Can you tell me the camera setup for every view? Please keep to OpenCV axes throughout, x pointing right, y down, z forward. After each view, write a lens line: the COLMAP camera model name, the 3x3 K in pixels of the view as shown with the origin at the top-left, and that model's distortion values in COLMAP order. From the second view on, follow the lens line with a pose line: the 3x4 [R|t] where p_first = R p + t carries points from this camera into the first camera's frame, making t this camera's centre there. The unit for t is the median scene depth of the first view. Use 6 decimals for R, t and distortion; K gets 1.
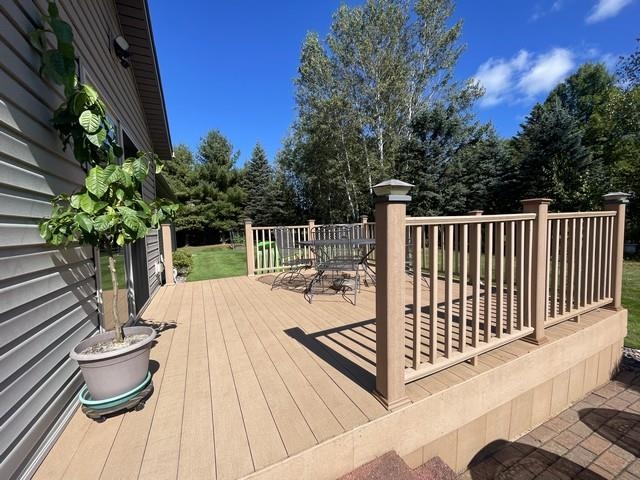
lens RADIAL K [[253.9, 0, 316.2], [0, 253.9, 237.8], [0, 0, 1]] dist [-0.001359, -0.000694]
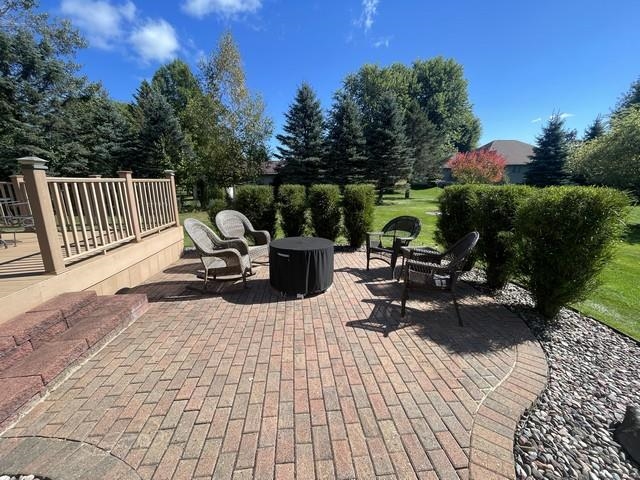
lens RADIAL K [[253.9, 0, 321.3], [0, 253.9, 240.6], [0, 0, 1]] dist [-0.001359, -0.000694]
pose [[0.314644, -0.182044, 0.931590, -0.072076], [0.046091, 0.983209, 0.176564, 0.012424], [-0.948090, -0.012617, 0.317751, -0.133052]]
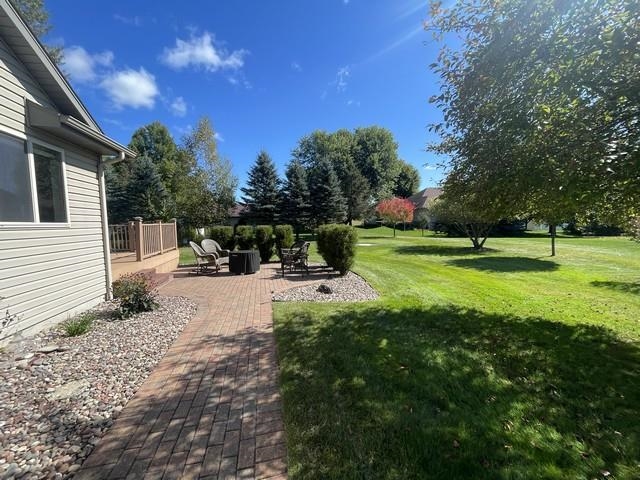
lens RADIAL K [[253.9, 0, 316.8], [0, 253.9, 244.2], [0, 0, 1]] dist [-0.001359, -0.000694]
pose [[0.215931, -0.052868, 0.974976, -0.318962], [0.061495, 0.997287, 0.040458, 0.027550], [-0.974470, 0.051220, 0.218596, -0.291767]]
